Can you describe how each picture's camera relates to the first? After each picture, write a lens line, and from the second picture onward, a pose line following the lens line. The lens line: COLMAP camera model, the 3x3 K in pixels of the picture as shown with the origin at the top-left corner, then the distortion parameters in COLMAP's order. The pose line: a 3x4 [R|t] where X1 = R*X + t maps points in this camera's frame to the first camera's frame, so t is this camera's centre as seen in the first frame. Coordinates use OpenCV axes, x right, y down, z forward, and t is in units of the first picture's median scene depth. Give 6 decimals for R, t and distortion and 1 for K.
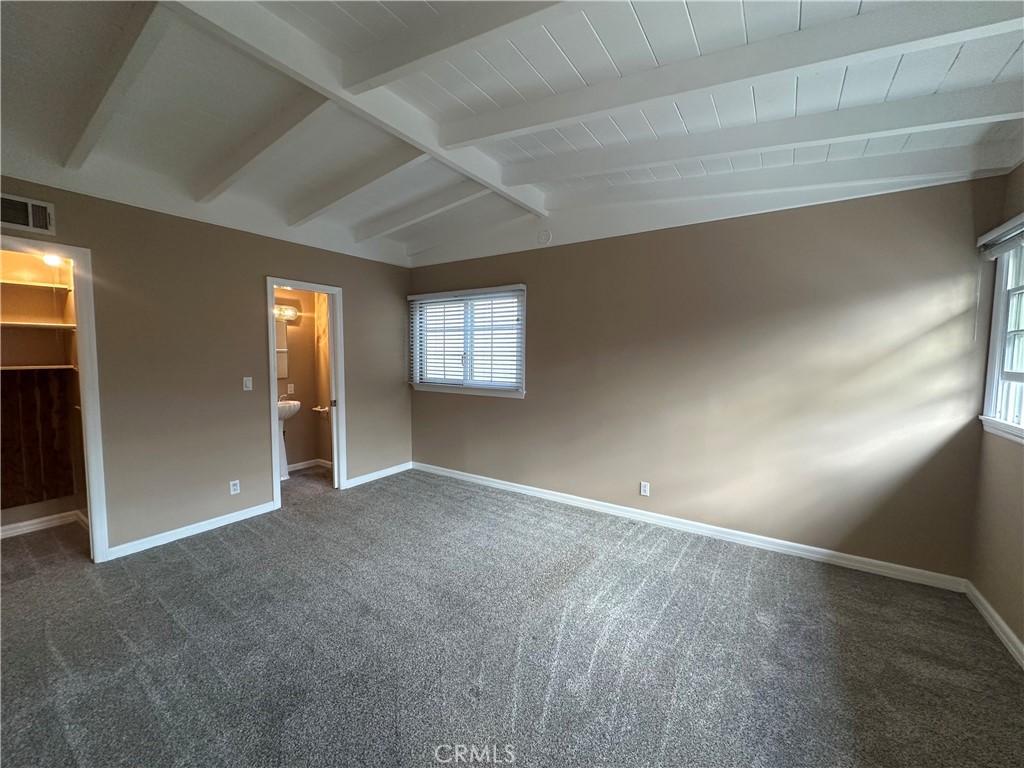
lens RADIAL K [[408.6, 0, 510.8], [0, 408.6, 386.7], [0, 0, 1]] dist [-0.002729, -0.000109]
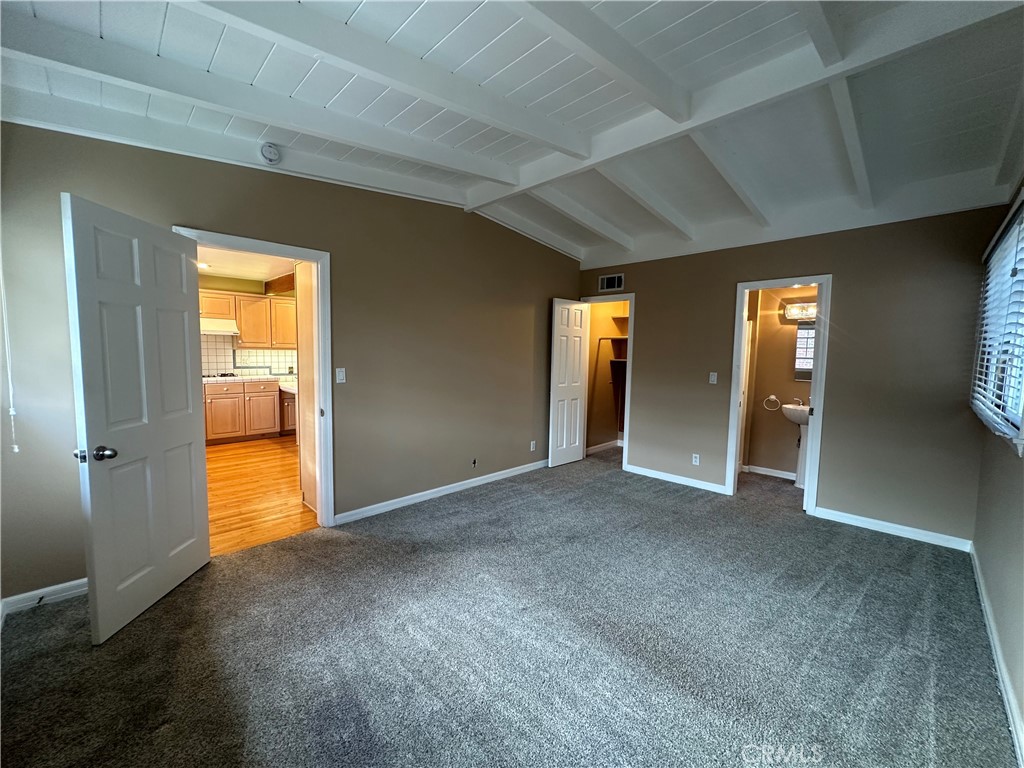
lens RADIAL K [[408.6, 0, 514.4], [0, 408.6, 385.4], [0, 0, 1]] dist [-0.002729, -0.000109]
pose [[-0.178863, 0.077320, -0.980831, 0.639755], [-0.091053, 0.991328, 0.094752, -0.048124], [0.979652, 0.106256, -0.170271, 0.645476]]
